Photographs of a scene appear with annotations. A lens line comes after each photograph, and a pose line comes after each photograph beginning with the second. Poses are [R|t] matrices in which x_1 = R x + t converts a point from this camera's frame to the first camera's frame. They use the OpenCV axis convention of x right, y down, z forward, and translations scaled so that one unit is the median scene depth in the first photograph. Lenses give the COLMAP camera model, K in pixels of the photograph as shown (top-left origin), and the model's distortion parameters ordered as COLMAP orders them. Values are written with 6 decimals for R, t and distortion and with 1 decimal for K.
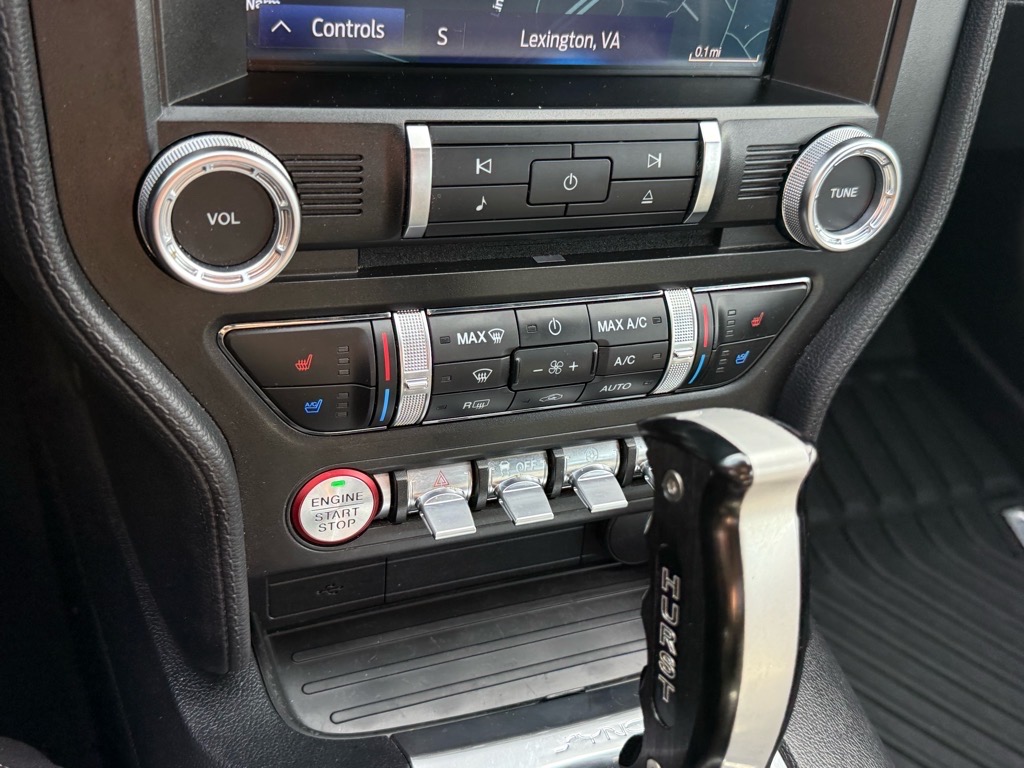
lens RADIAL K [[1019.1, 0, 512.0], [0, 1019.1, 384.0], [0, 0, 1]] dist [0.197535, -0.464894]
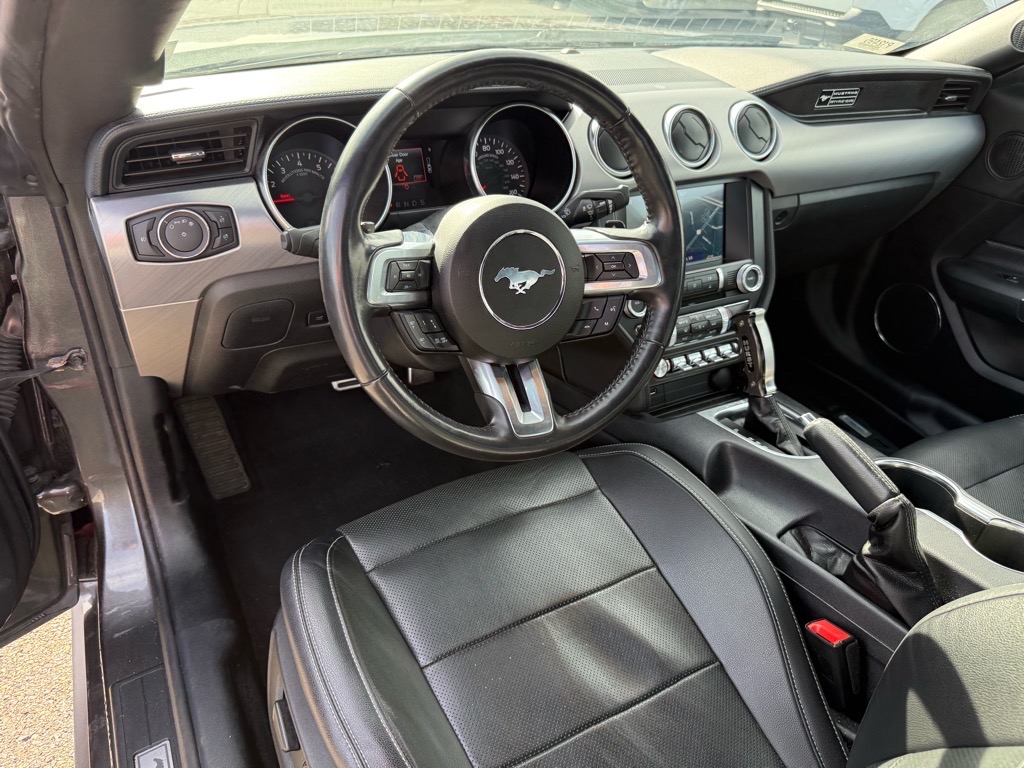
lens RADIAL K [[717.6, 0, 512.0], [0, 717.6, 384.0], [0, 0, 1]] dist [0.078981, -0.091438]
pose [[0.973691, -0.222575, 0.048847, -0.959732], [0.227845, 0.947668, -0.223632, 0.731150], [0.003484, 0.228878, 0.973449, -1.980476]]
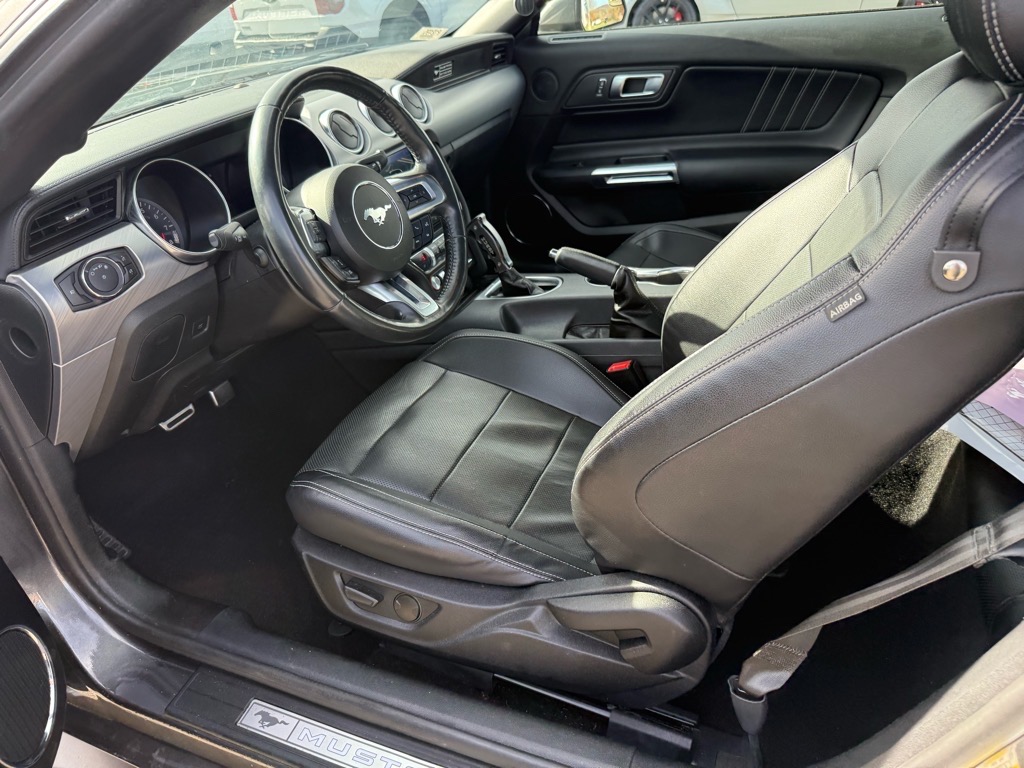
lens RADIAL K [[717.6, 0, 512.0], [0, 717.6, 384.0], [0, 0, 1]] dist [0.078981, -0.091438]
pose [[0.636331, -0.606389, 0.476839, -1.949727], [0.697226, 0.716595, -0.019150, 0.888338], [-0.330088, 0.344651, 0.878782, -2.459400]]
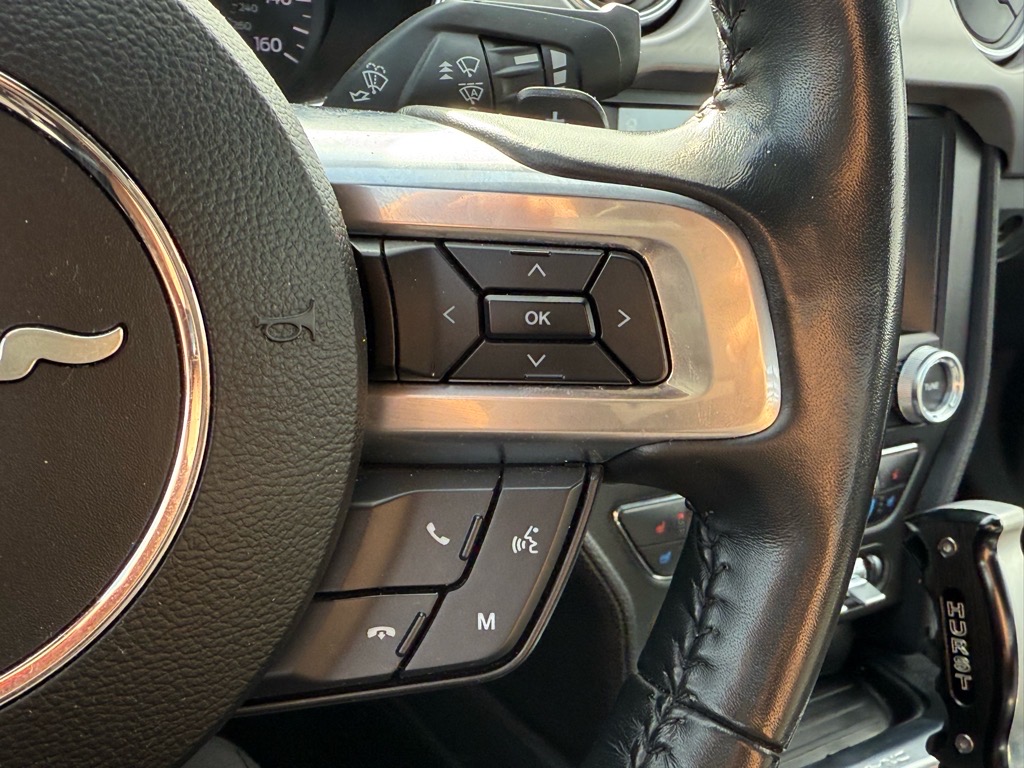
lens RADIAL K [[1029.1, 0, 512.0], [0, 1029.1, 384.0], [0, 0, 1]] dist [-0.001014, -0.003350]
pose [[0.982244, -0.119482, 0.144639, -0.569741], [0.154851, 0.951590, -0.265514, 0.138162], [-0.105913, 0.283197, 0.953196, -0.454328]]
